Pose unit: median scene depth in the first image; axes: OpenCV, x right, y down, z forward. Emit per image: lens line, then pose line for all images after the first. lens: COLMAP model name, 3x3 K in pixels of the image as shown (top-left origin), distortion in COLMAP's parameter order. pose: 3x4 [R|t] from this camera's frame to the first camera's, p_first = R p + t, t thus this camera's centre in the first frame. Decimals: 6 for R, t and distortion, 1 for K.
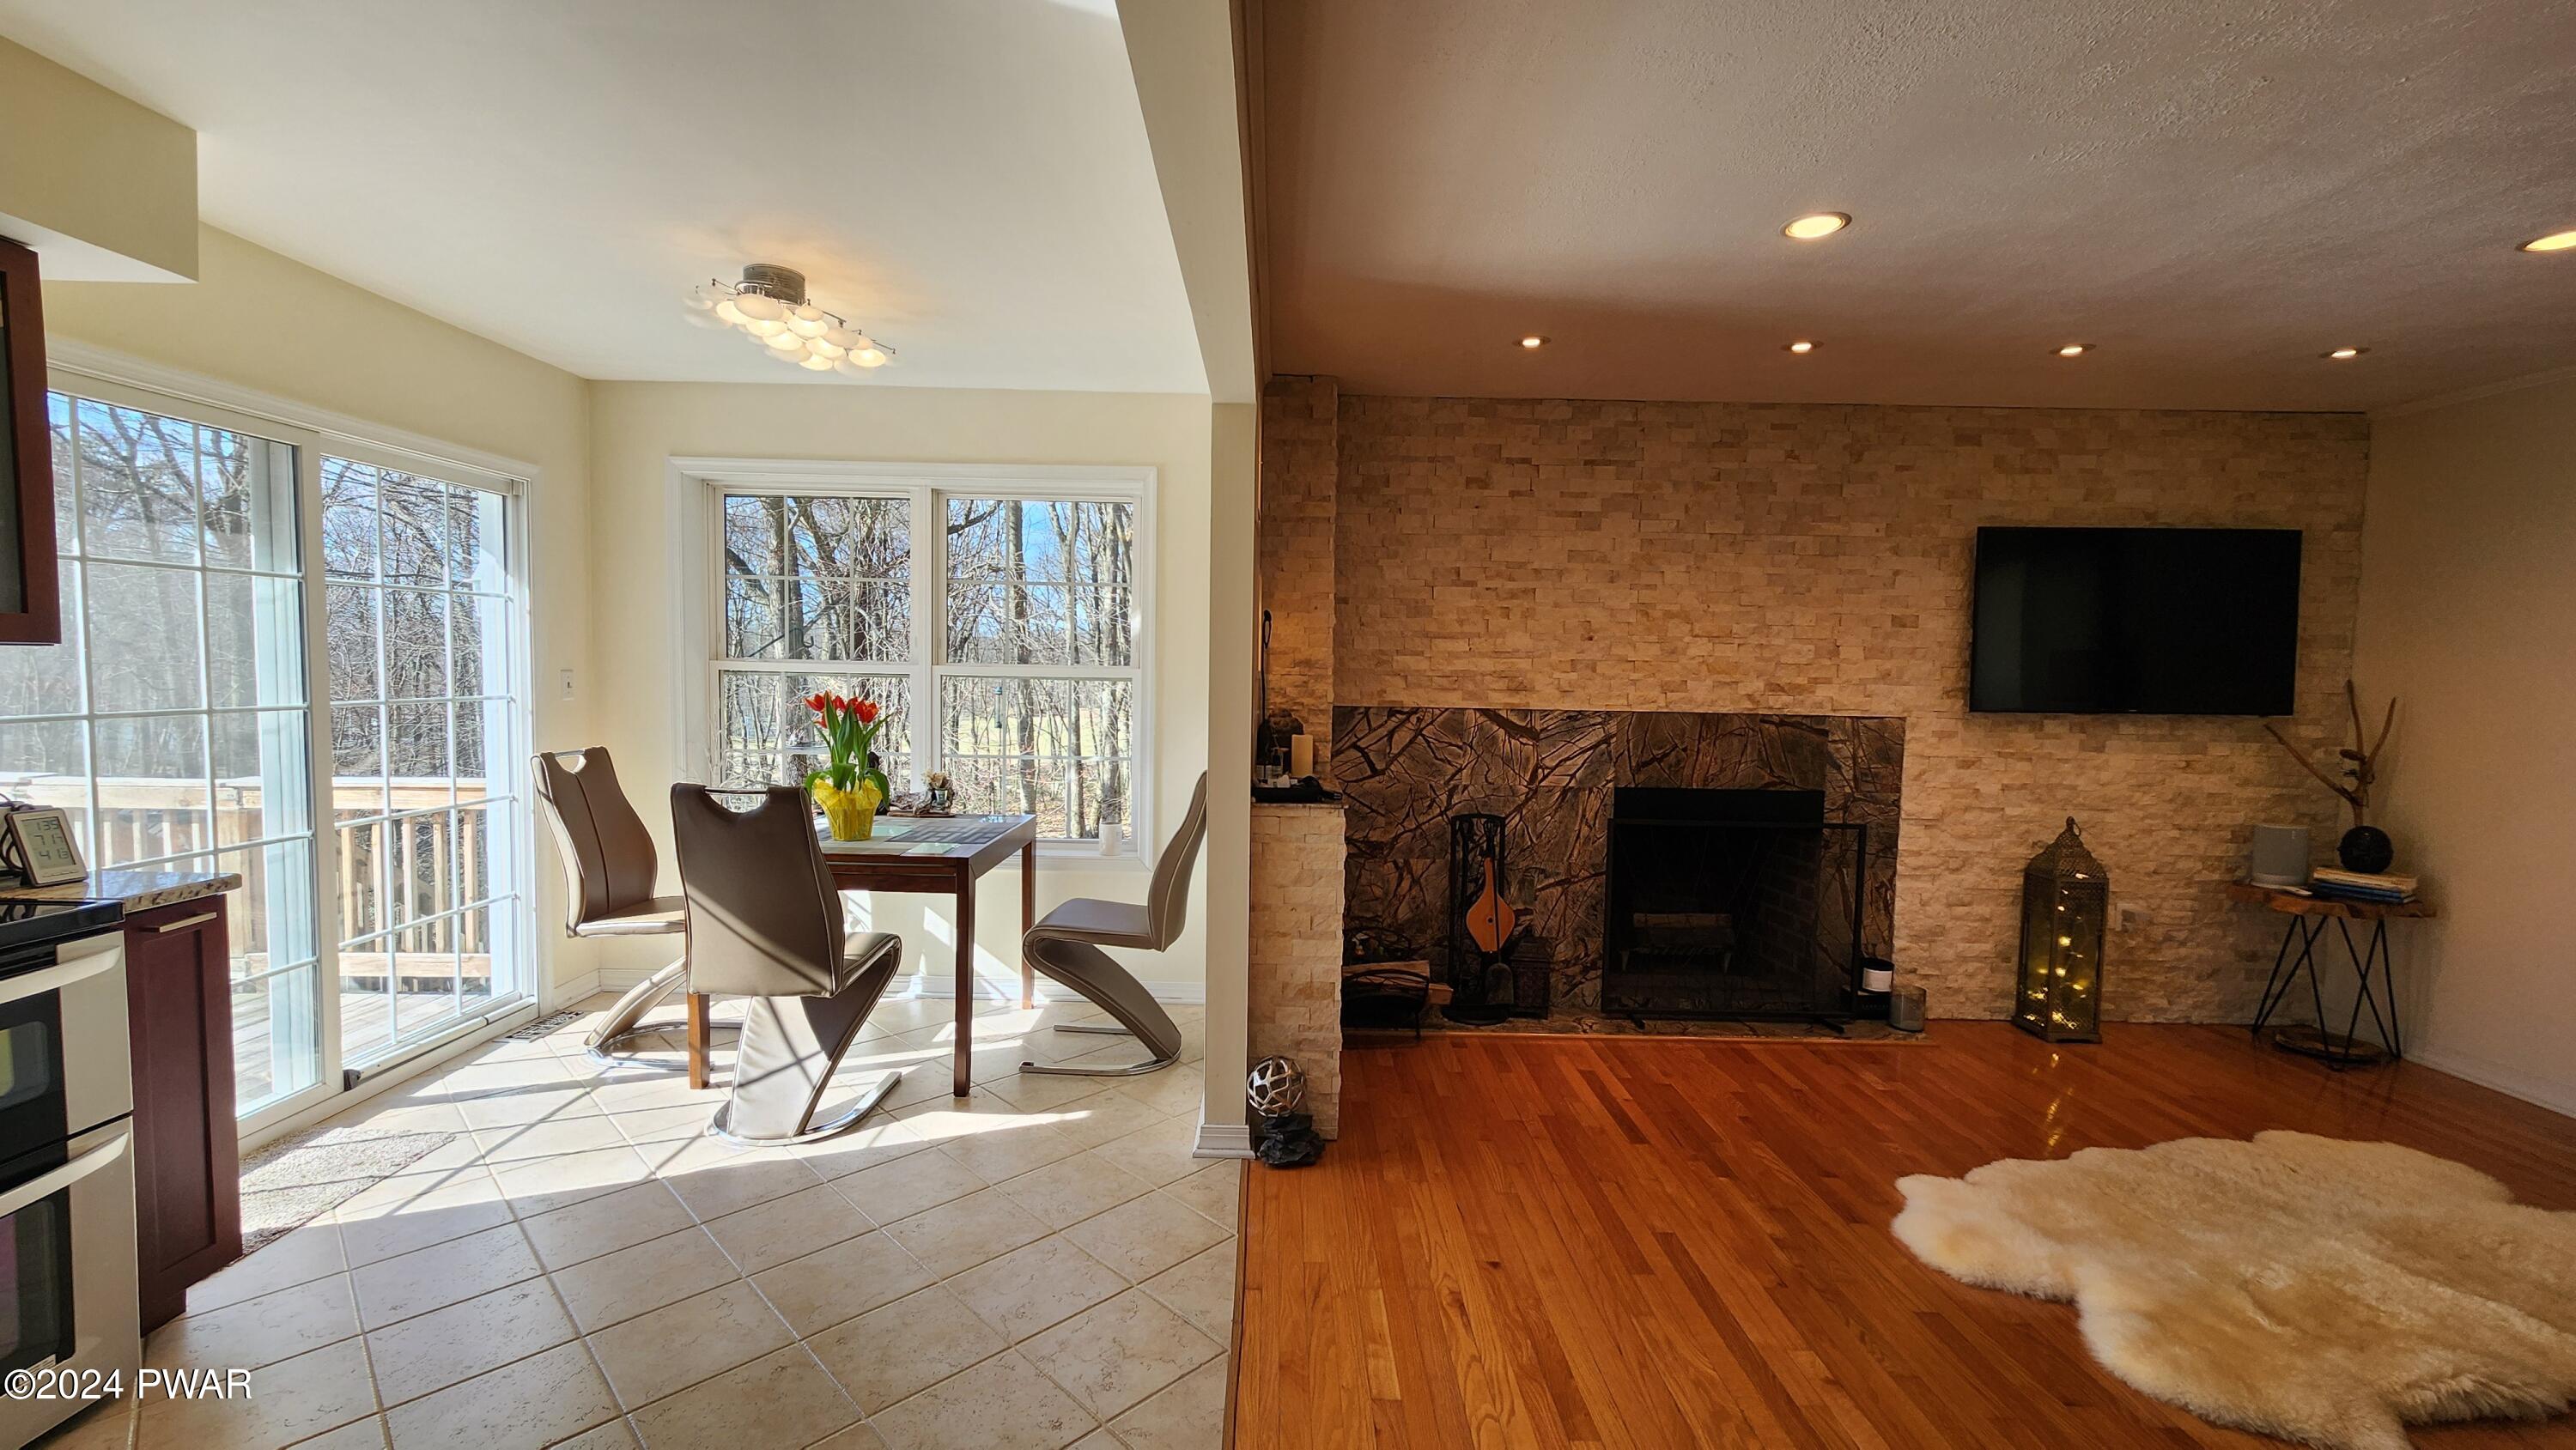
lens RADIAL K [[1058.2, 0, 1273.7], [0, 1058.2, 729.4], [0, 0, 1]] dist [0.000510, 0.001149]
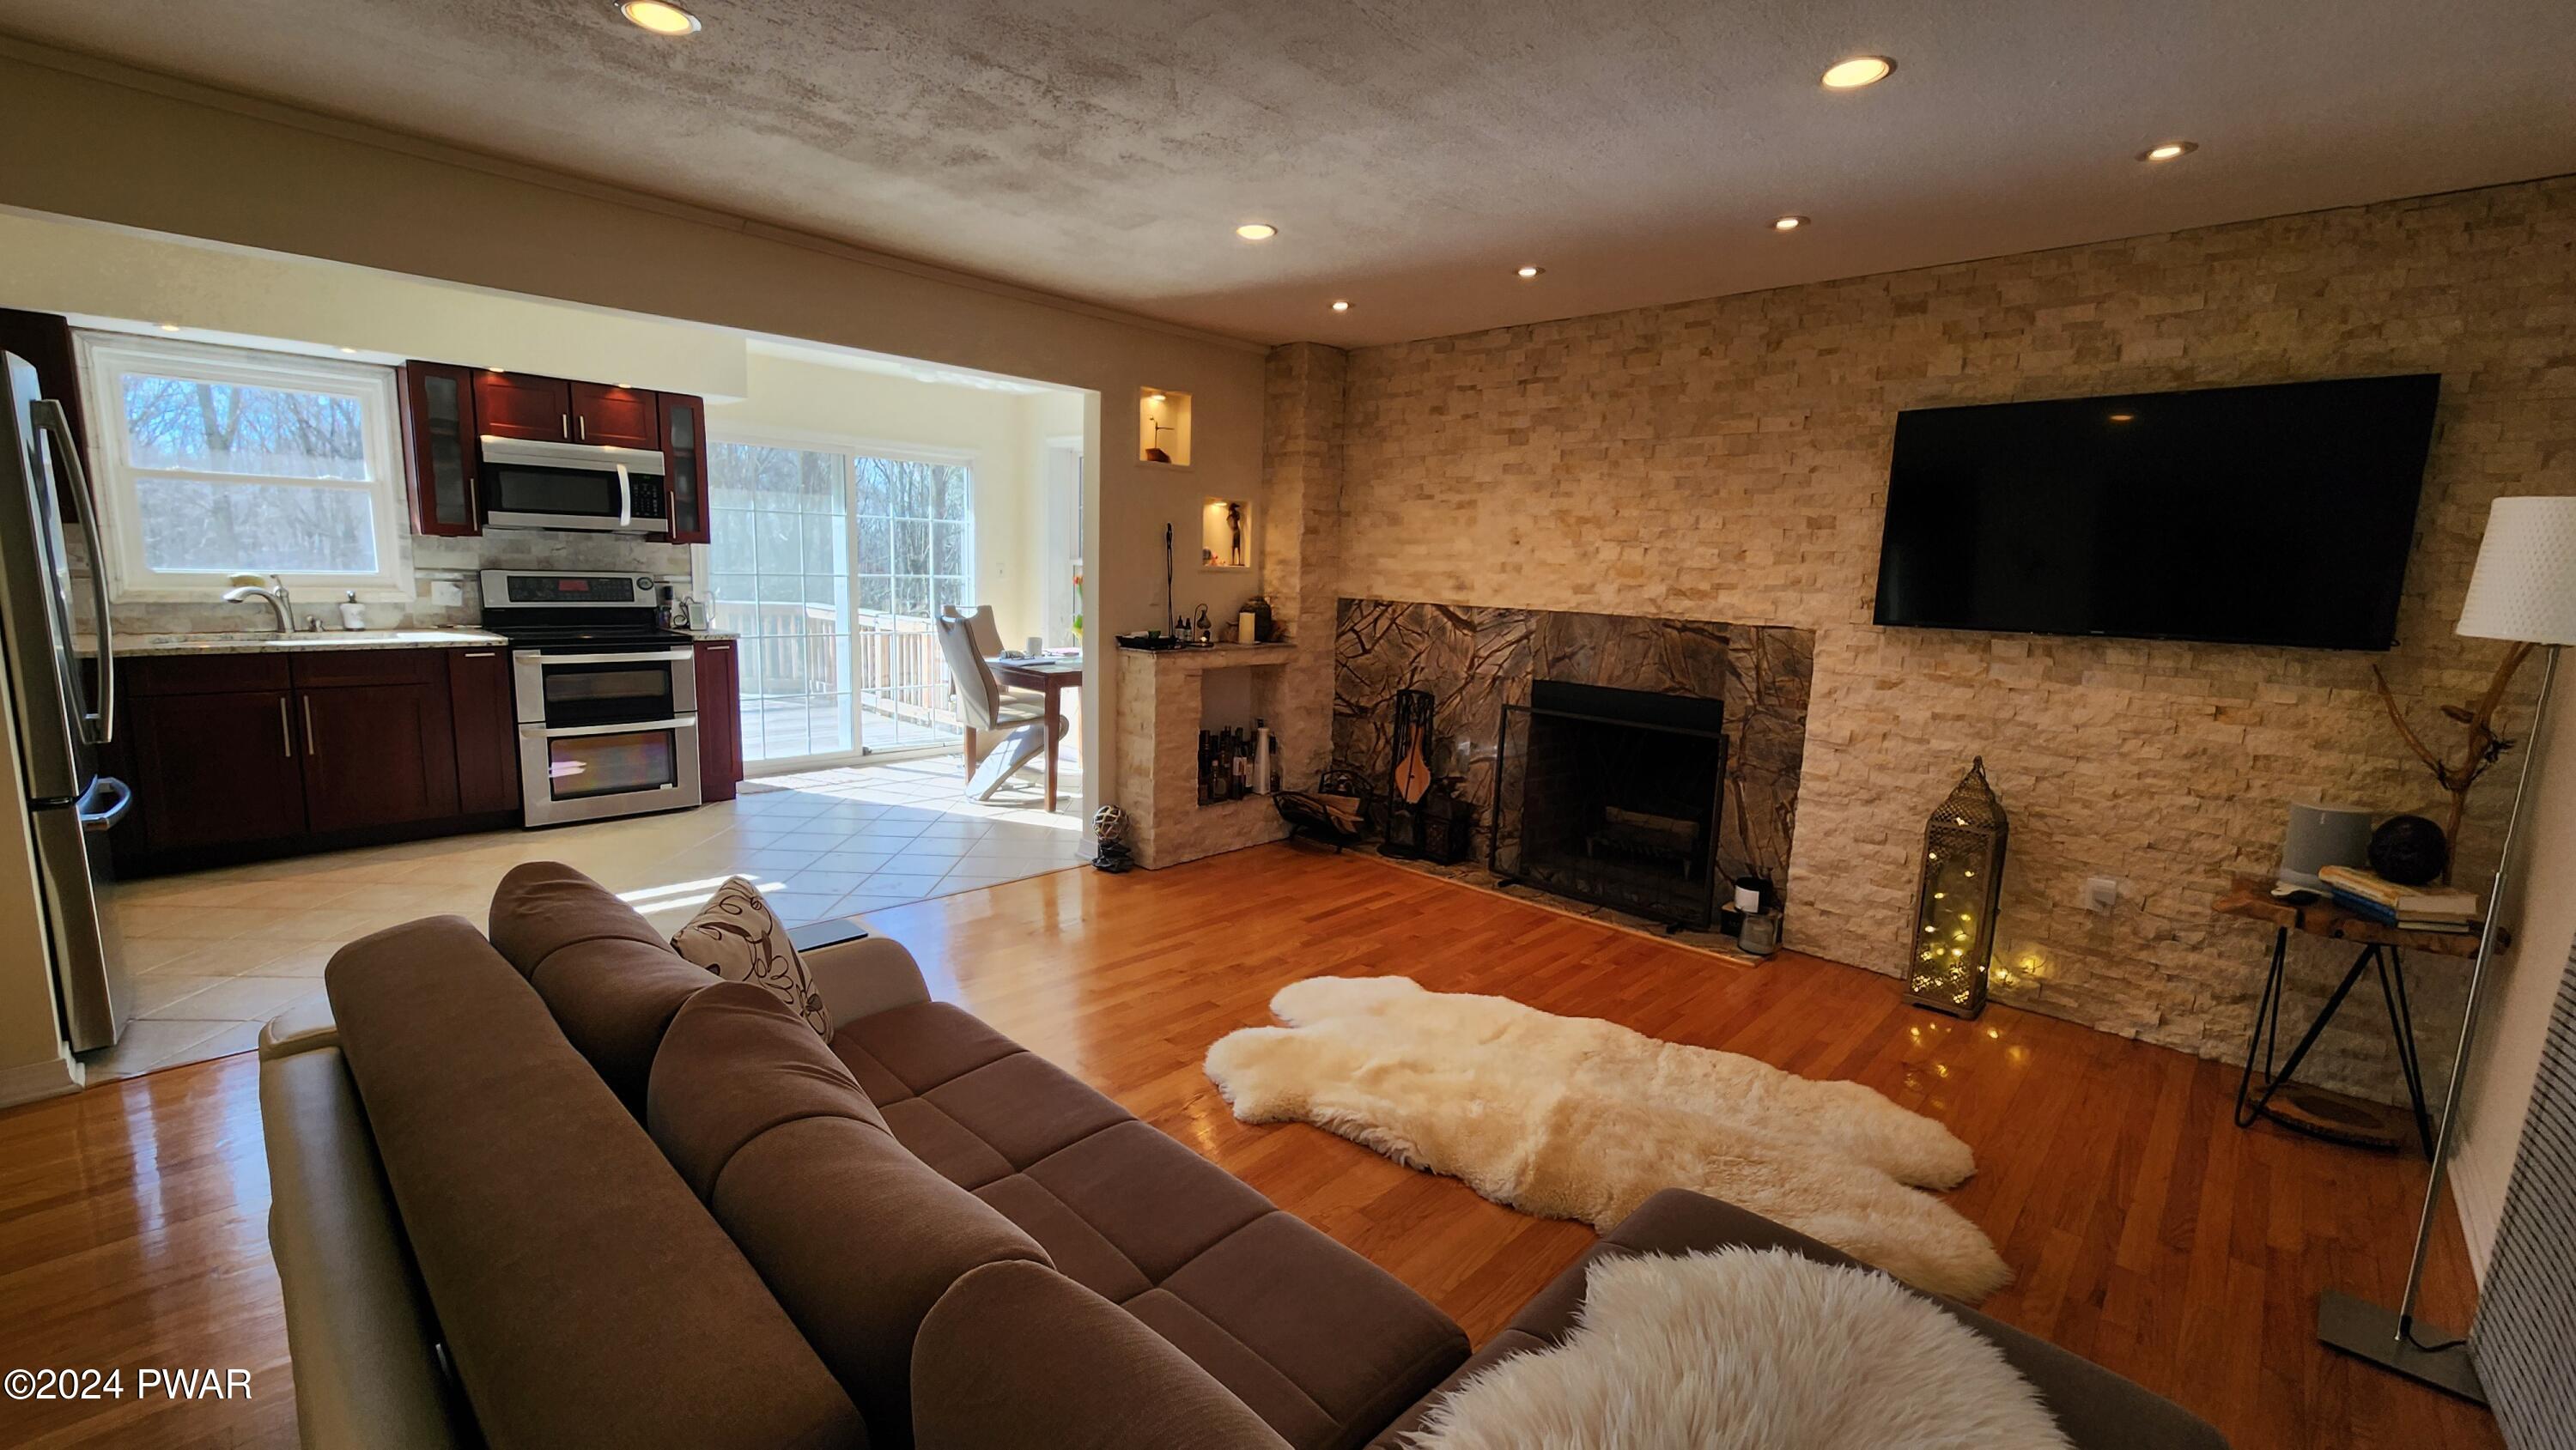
lens RADIAL K [[1058.2, 0, 1272.0], [0, 1058.2, 728.2], [0, 0, 1]] dist [0.000510, 0.001149]
pose [[0.723963, 0.114027, -0.680350, 0.927984], [-0.066056, 0.993171, 0.096165, 0.018352], [0.686669, -0.024679, 0.726551, 0.005745]]
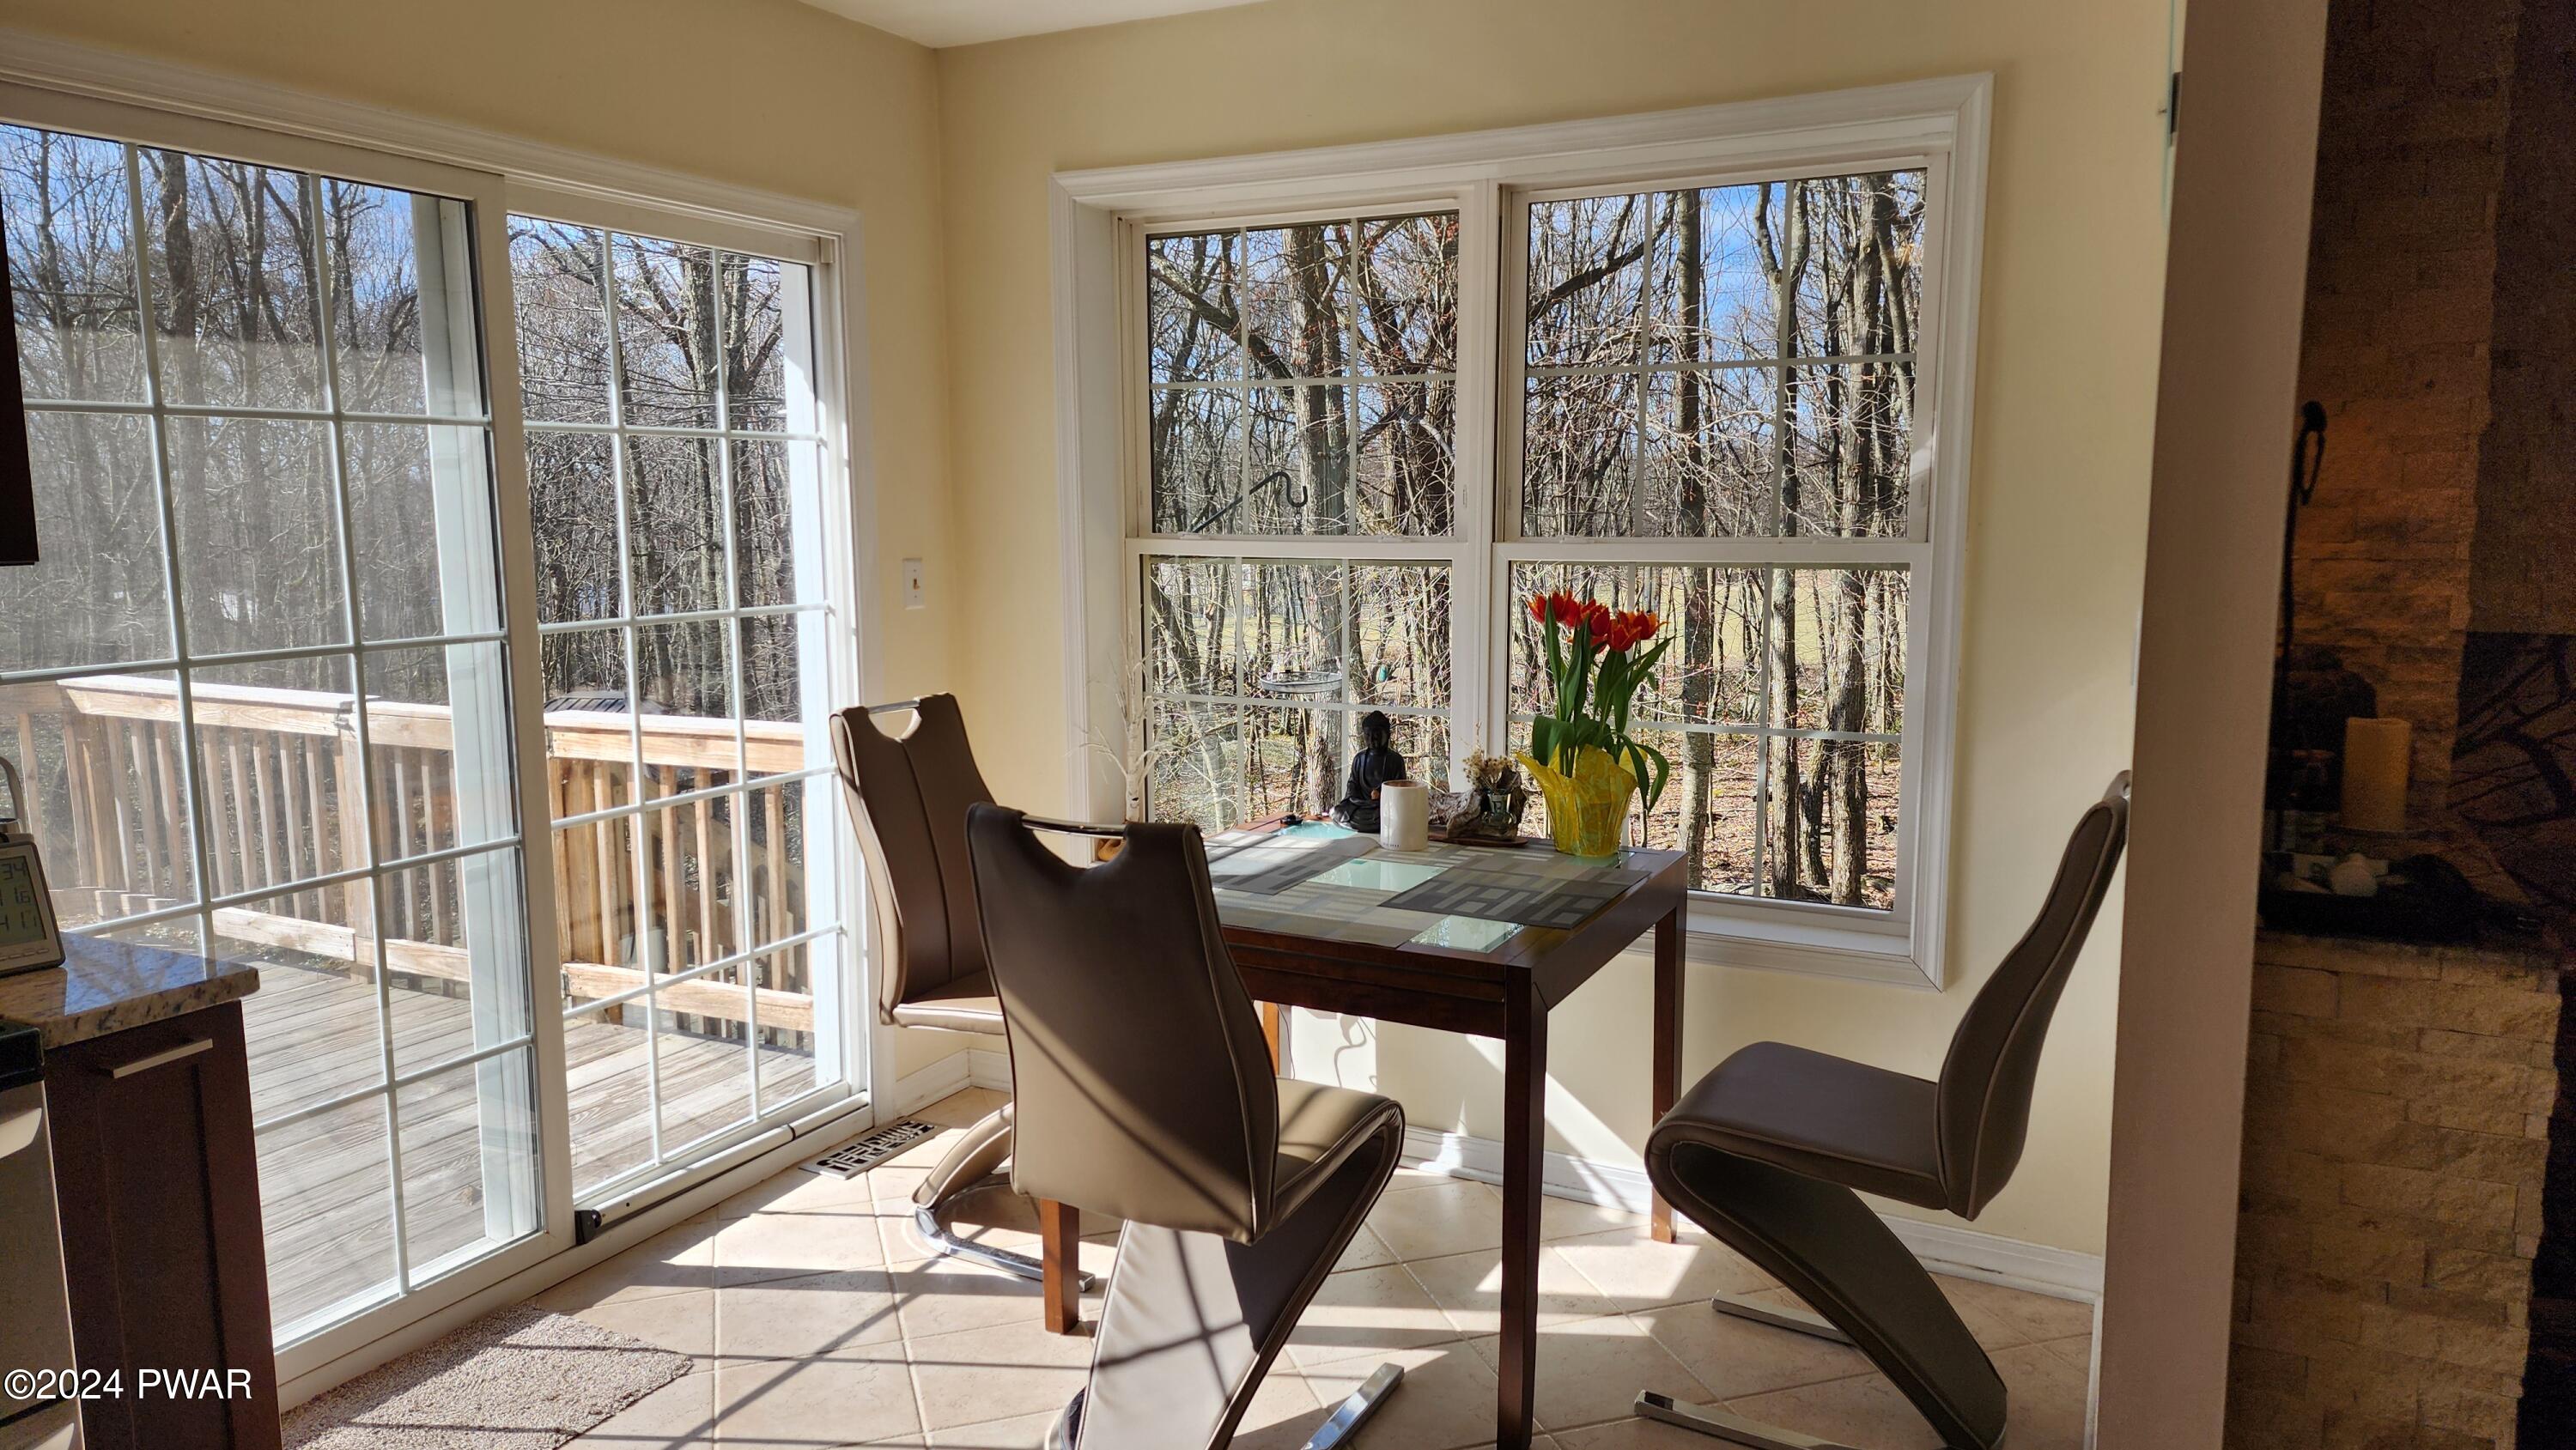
lens RADIAL K [[1708.4, 0, 1283.1], [0, 1708.4, 744.4], [0, 0, 1]] dist [0.074608, -0.053646]
pose [[0.891592, 0.042650, -0.450827, -0.038778], [-0.005827, 0.996553, 0.082754, -0.033074], [0.452803, -0.071156, 0.888767, 0.227578]]
